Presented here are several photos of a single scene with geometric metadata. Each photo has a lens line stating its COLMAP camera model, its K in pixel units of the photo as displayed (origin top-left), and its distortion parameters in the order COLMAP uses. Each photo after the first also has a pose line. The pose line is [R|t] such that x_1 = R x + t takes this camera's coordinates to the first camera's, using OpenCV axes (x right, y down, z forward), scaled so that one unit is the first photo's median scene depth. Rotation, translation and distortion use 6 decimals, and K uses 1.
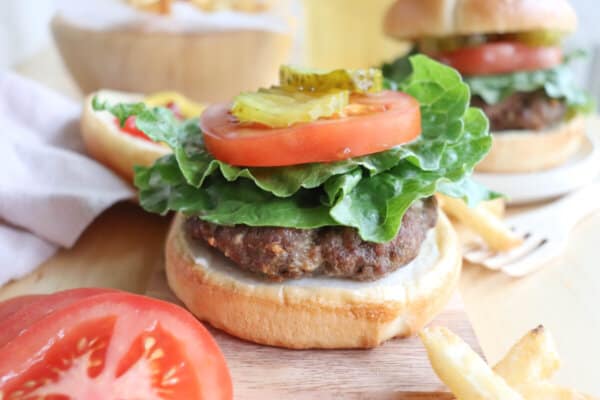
lens RADIAL K [[741.5, 0, 296.1], [0, 741.5, 180.8], [0, 0, 1]] dist [-0.033421, 0.000000]
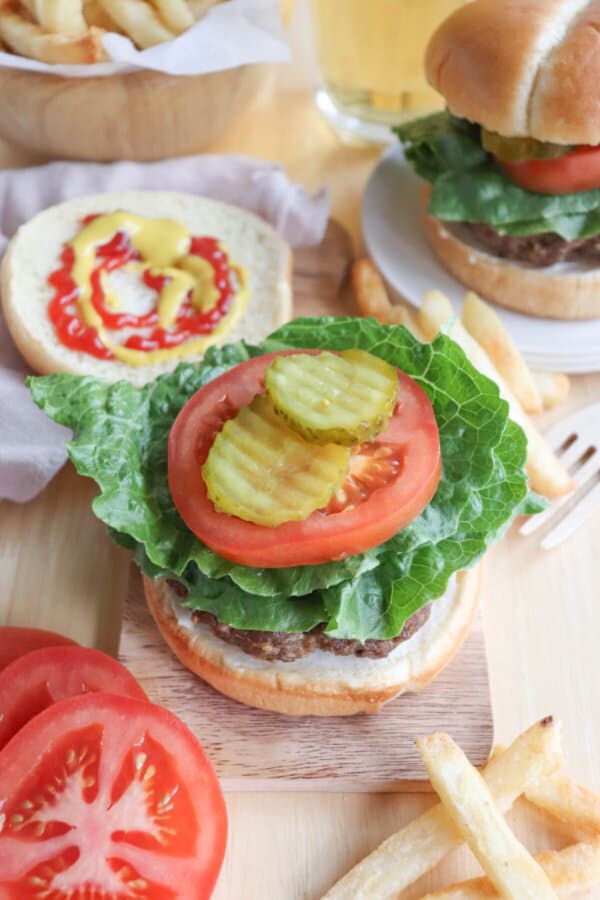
lens RADIAL K [[1112.2, 0, 301.9], [0, 1112.2, 450.3], [0, 0, 1]] dist [-0.033421, 0.000000]
pose [[0.999504, -0.012014, -0.029108, 0.058204], [0.025834, 0.841369, 0.539843, -0.830355], [0.018005, -0.540327, 0.841262, -0.011887]]
